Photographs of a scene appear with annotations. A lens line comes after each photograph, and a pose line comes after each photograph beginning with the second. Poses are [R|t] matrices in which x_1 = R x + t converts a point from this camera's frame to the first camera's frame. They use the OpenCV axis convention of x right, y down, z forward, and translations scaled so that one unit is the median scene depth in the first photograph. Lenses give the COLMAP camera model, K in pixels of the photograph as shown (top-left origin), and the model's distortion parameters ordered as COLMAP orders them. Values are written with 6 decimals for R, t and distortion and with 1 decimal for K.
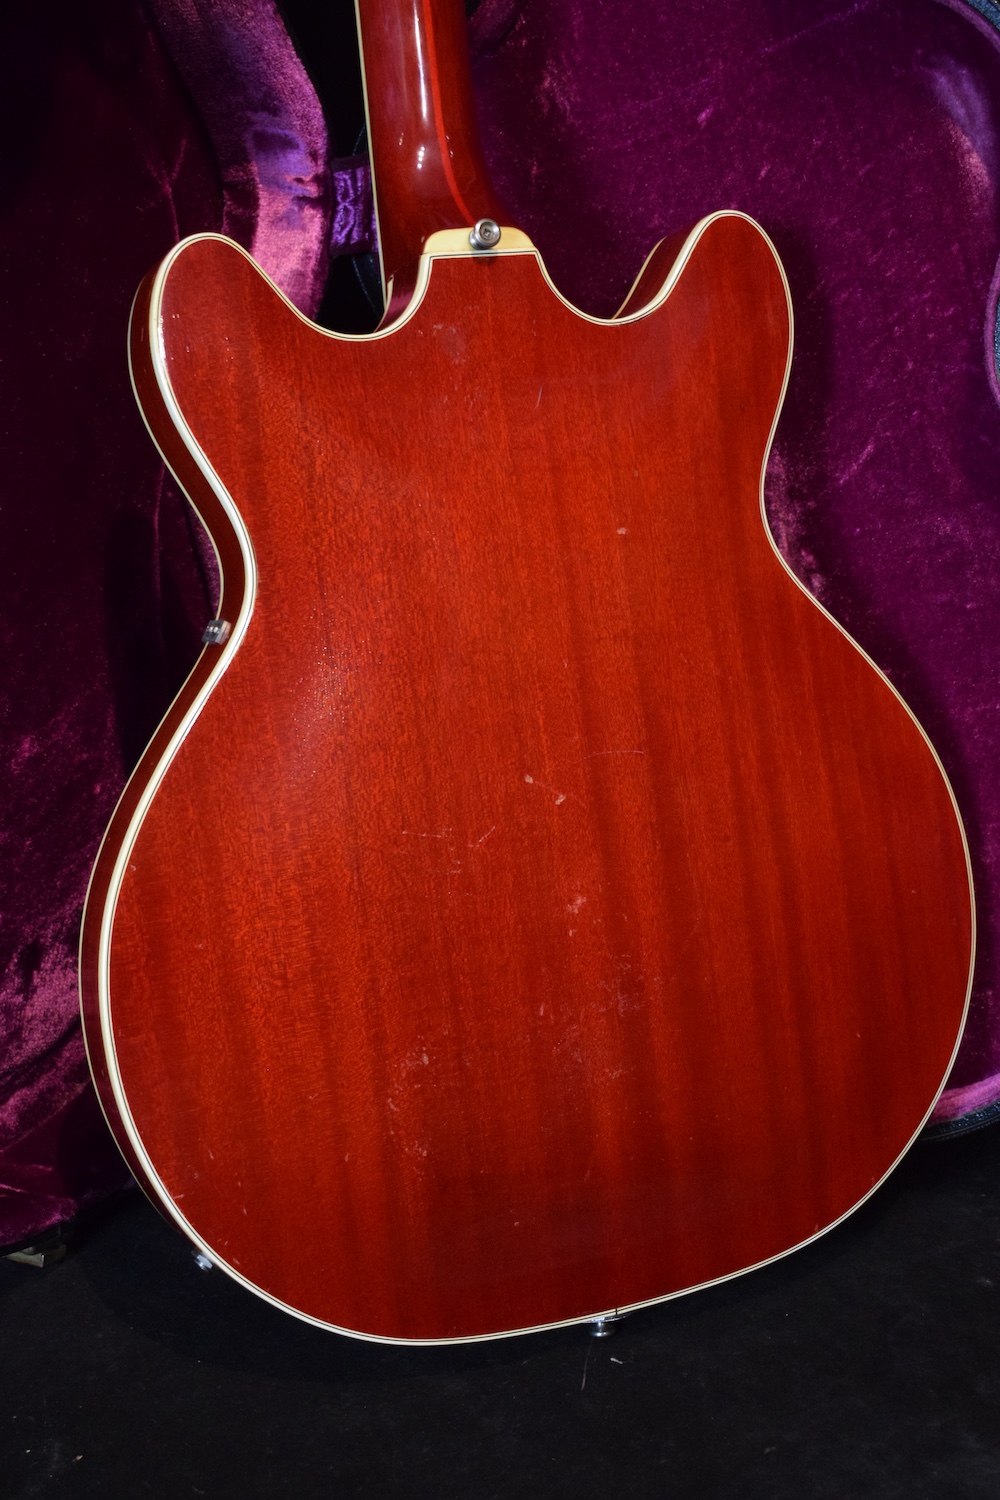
lens RADIAL K [[2244.8, 0, 493.4], [0, 2244.8, 750.9], [0, 0, 1]] dist [-0.021099, 0.026227]
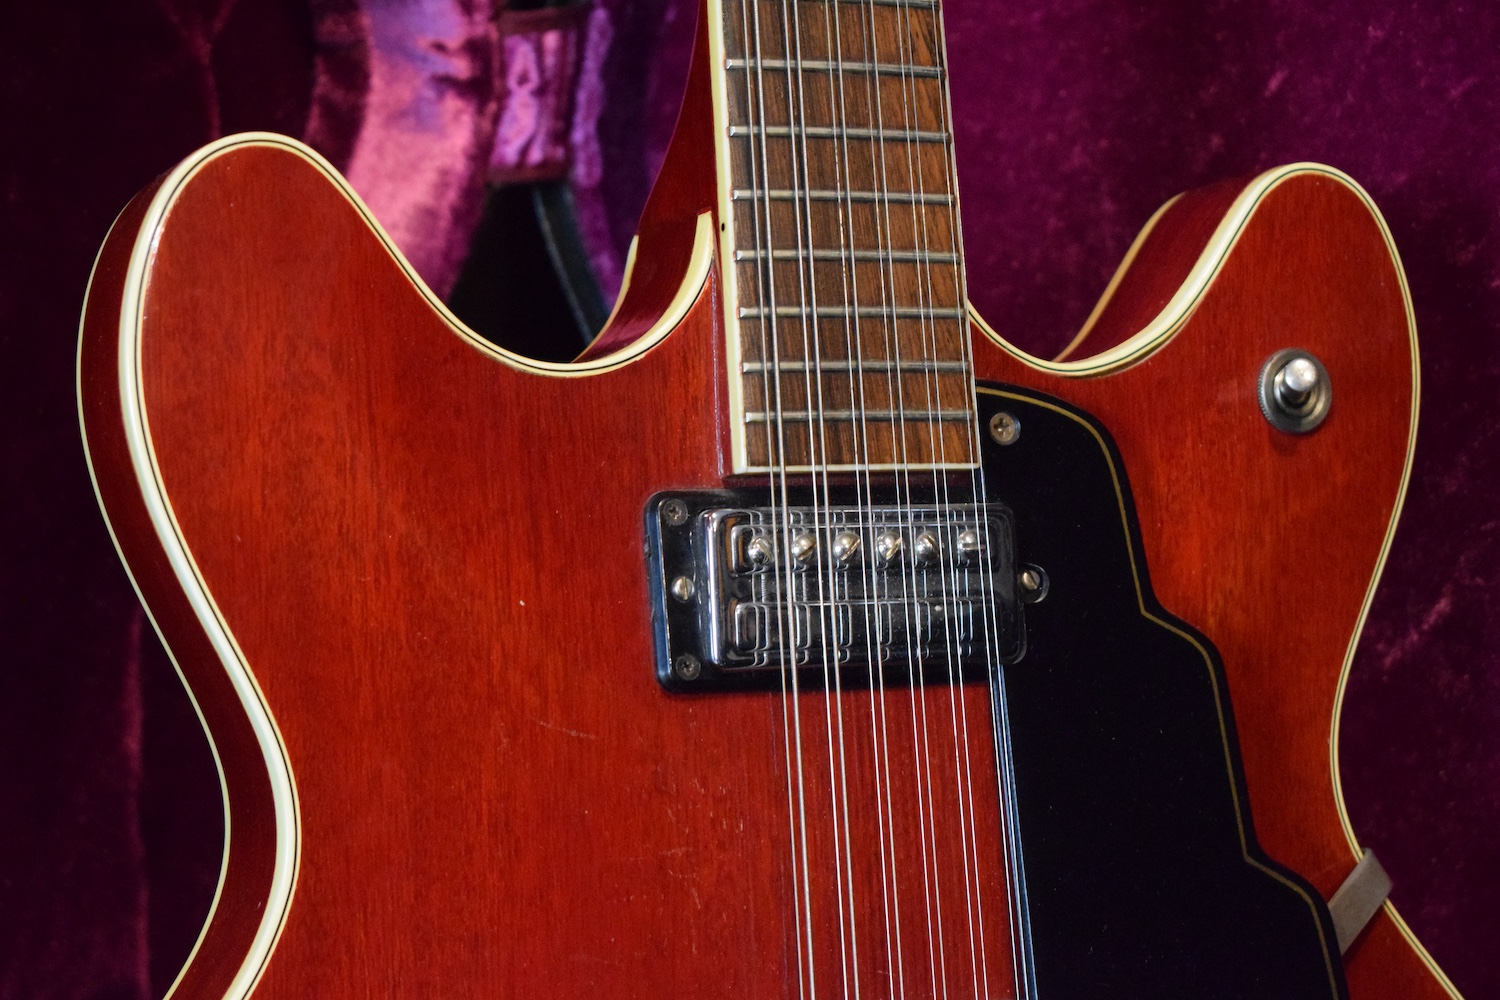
lens RADIAL K [[3114.4, 0, 754.3], [0, 3114.4, 531.1], [0, 0, 1]] dist [0.002830, 0.452538]
pose [[0.994060, 0.073009, -0.080715, 0.064840], [-0.081334, 0.991122, -0.105181, -0.062090], [0.072319, 0.111121, 0.991172, 0.259295]]
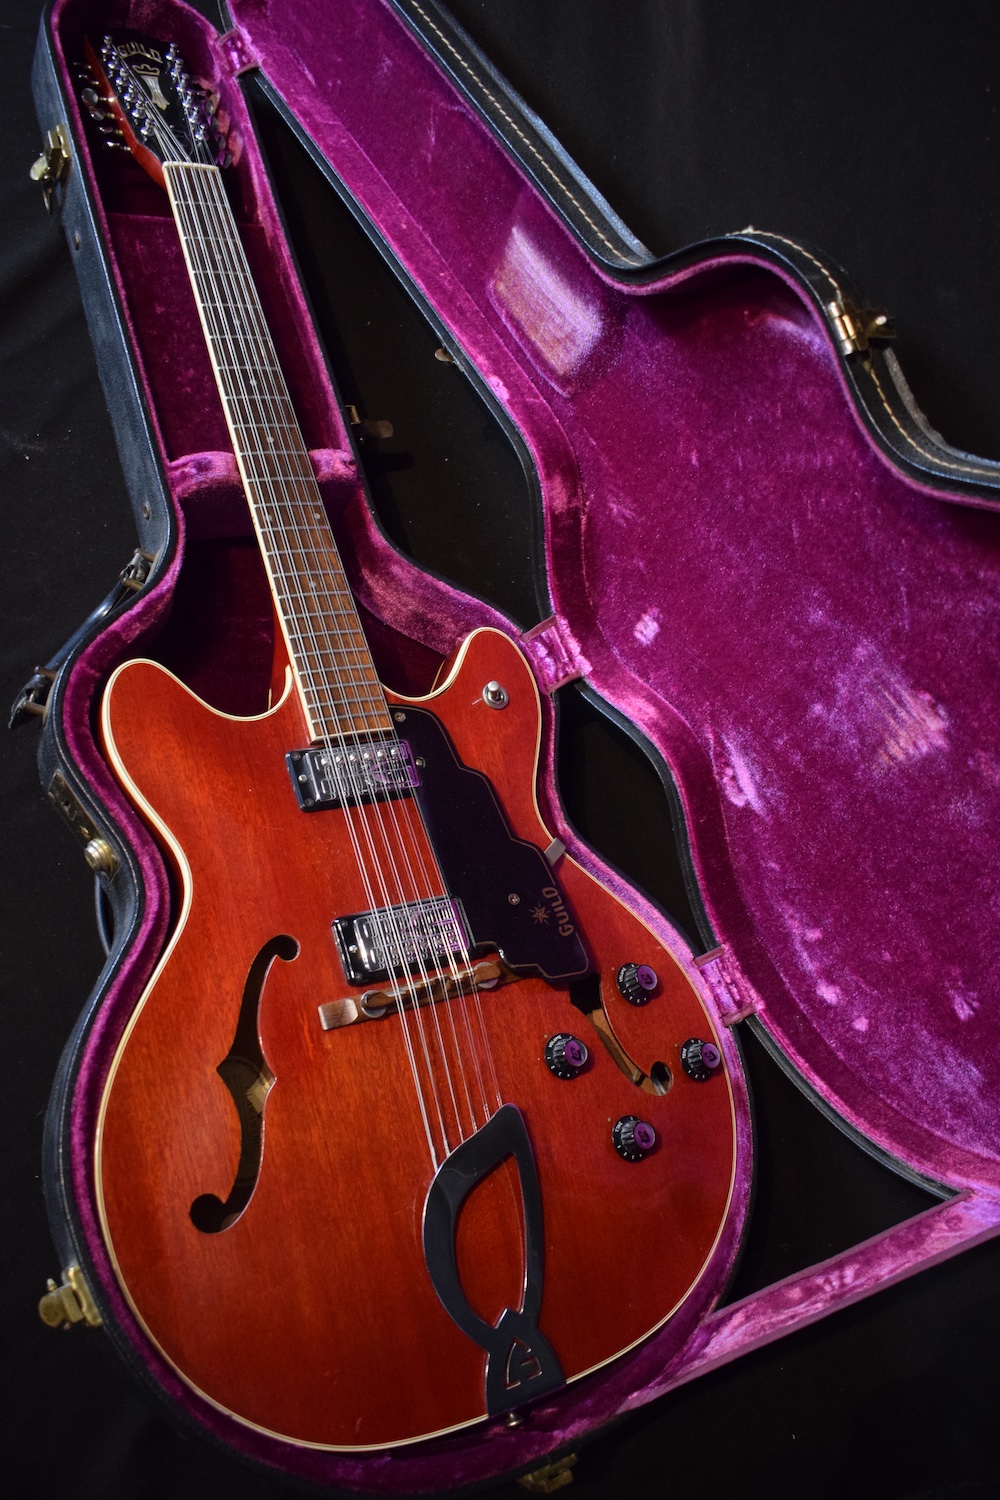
lens RADIAL K [[1300.0, 0, 500.0], [0, 1300.0, 750.0], [0, 0, 1]] dist [-0.089435, 0.004141]
pose [[0.986763, -0.161598, 0.013569, 0.109287], [0.157450, 0.934669, -0.318753, 0.129037], [0.038827, 0.316671, 0.947741, 0.137397]]
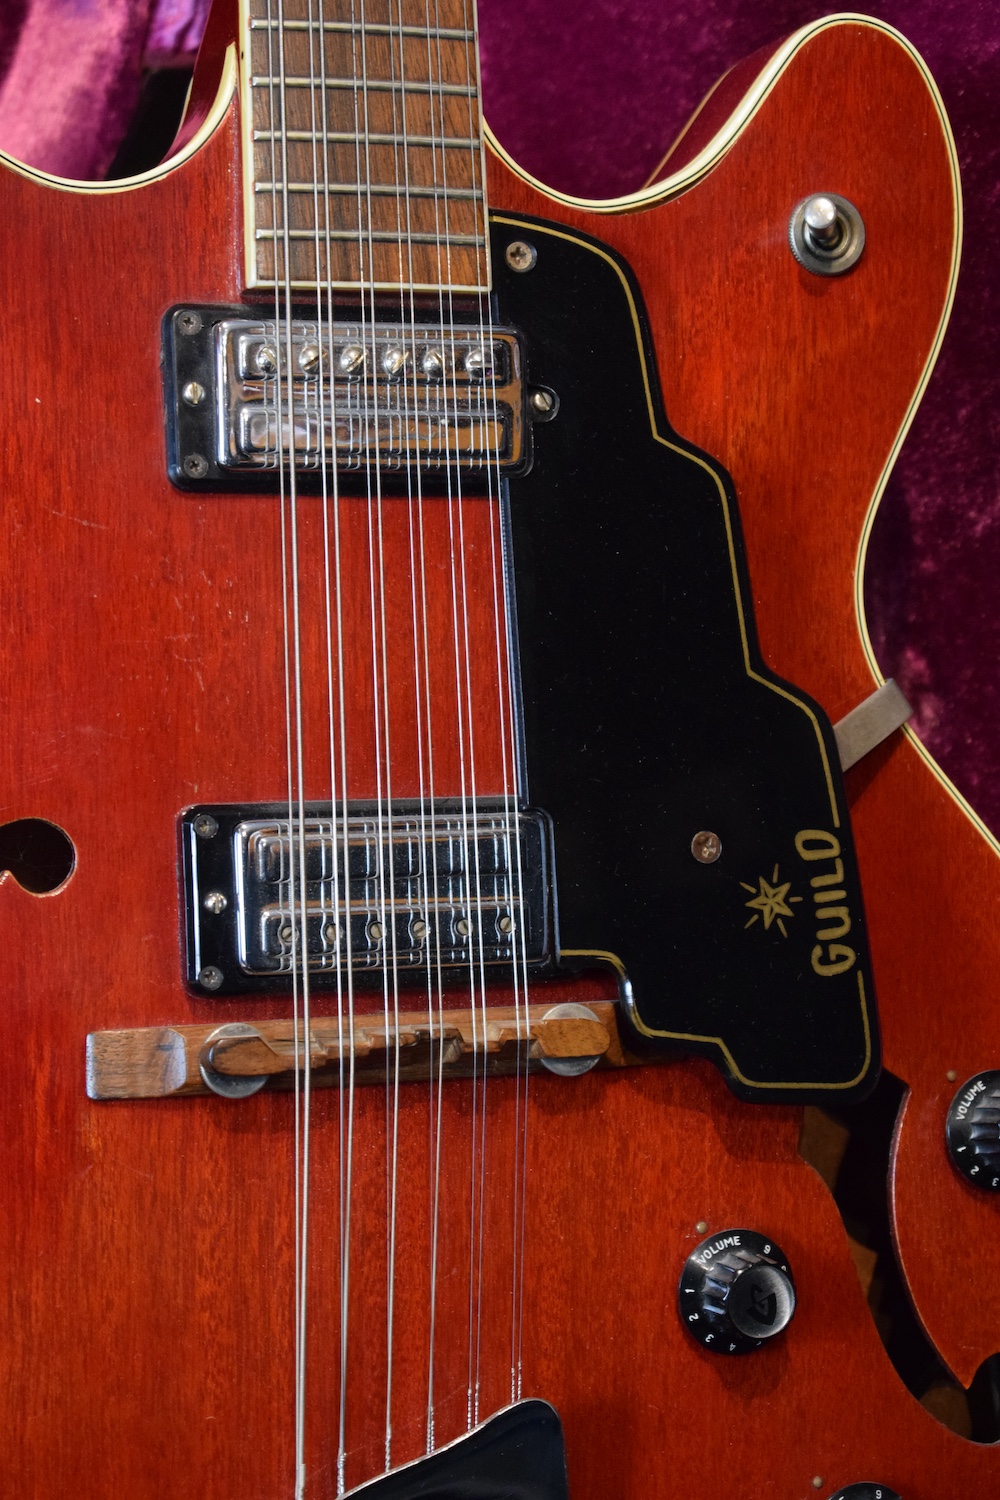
lens RADIAL K [[3368.0, 0, 500.0], [0, 3368.0, 750.0], [0, 0, 1]] dist [0.065644, 0.004220]
pose [[0.980091, 0.096012, -0.173791, 0.192781], [-0.107830, 0.992365, -0.059863, -0.005511], [0.166717, 0.077411, 0.982961, 0.186350]]
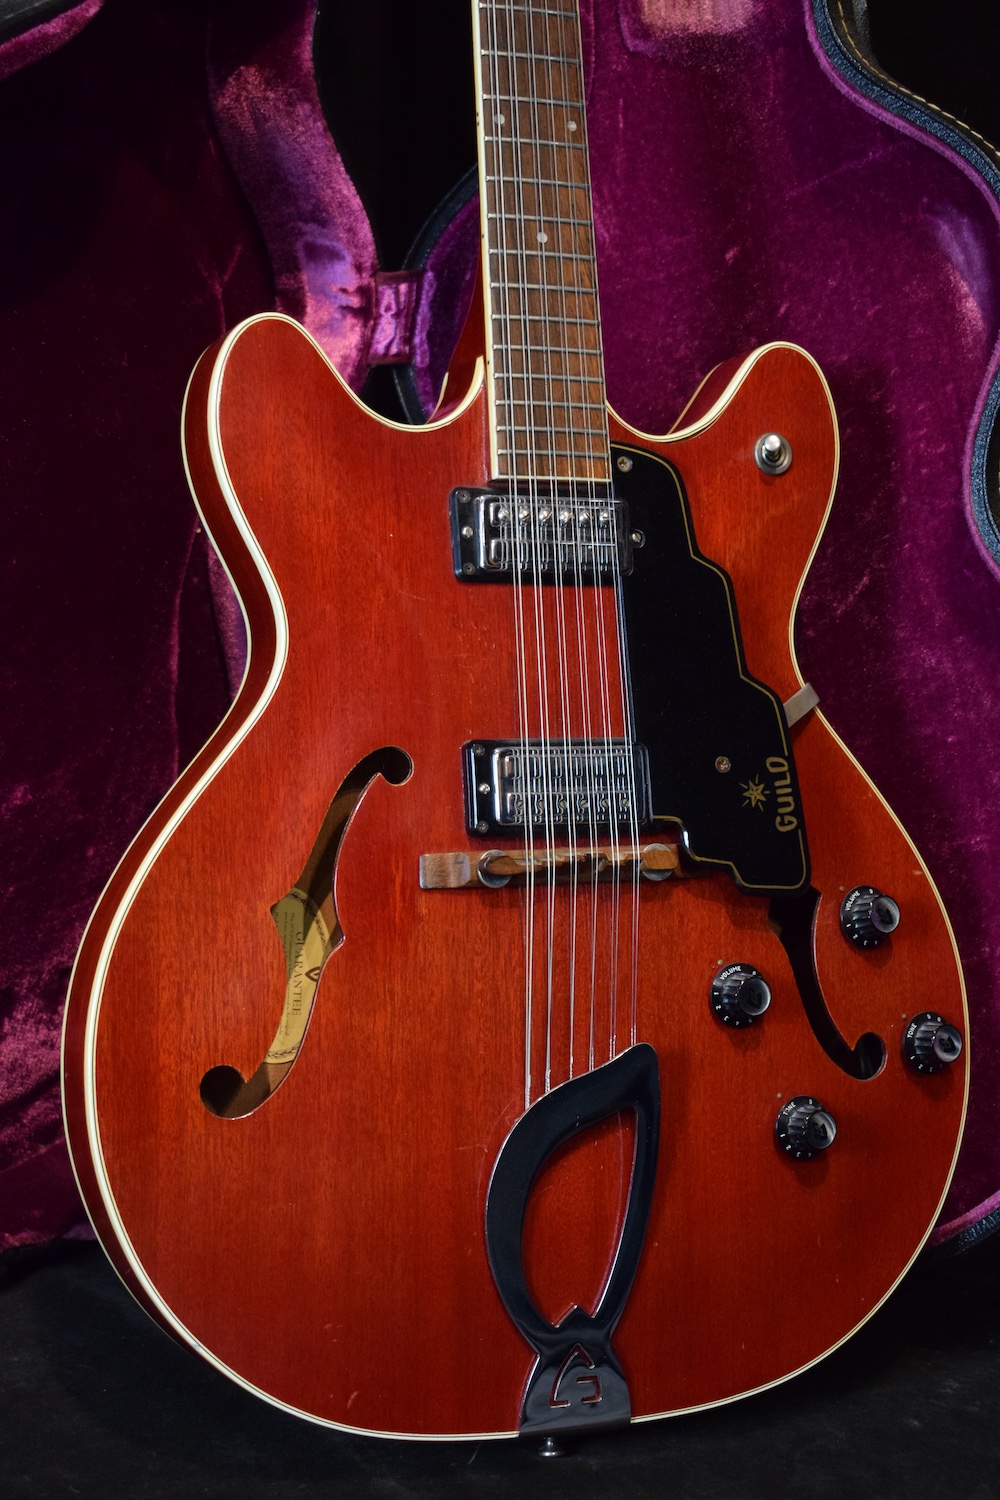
lens RADIAL K [[2679.3, 0, 500.0], [0, 2679.3, 750.0], [0, 0, 1]] dist [0.007322, 0.093626]
pose [[0.991547, 0.081792, -0.100725, 0.133327], [-0.093415, 0.988767, -0.116679, 0.099333], [0.090050, 0.125102, 0.988049, -0.207134]]
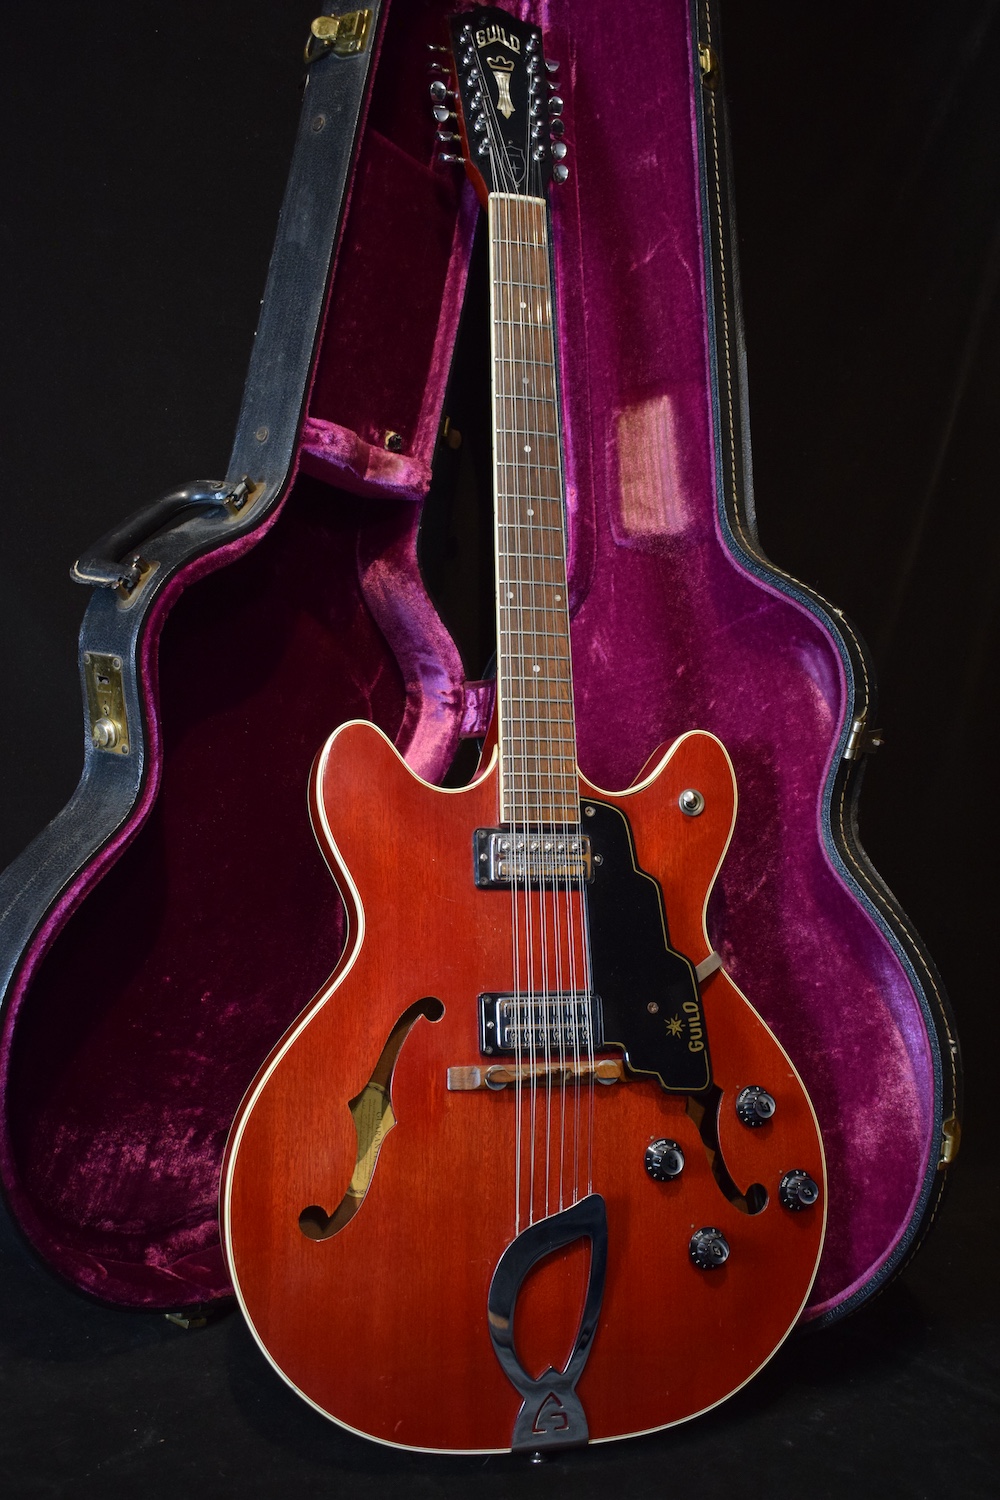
lens RADIAL K [[1530.4, 0, 500.0], [0, 1530.4, 750.0], [0, 0, 1]] dist [-0.077037, 0.011906]
pose [[0.969641, 0.065671, -0.235548, 0.236524], [-0.114647, 0.972922, -0.200694, 0.013683], [0.215990, 0.221606, 0.950915, -0.078854]]
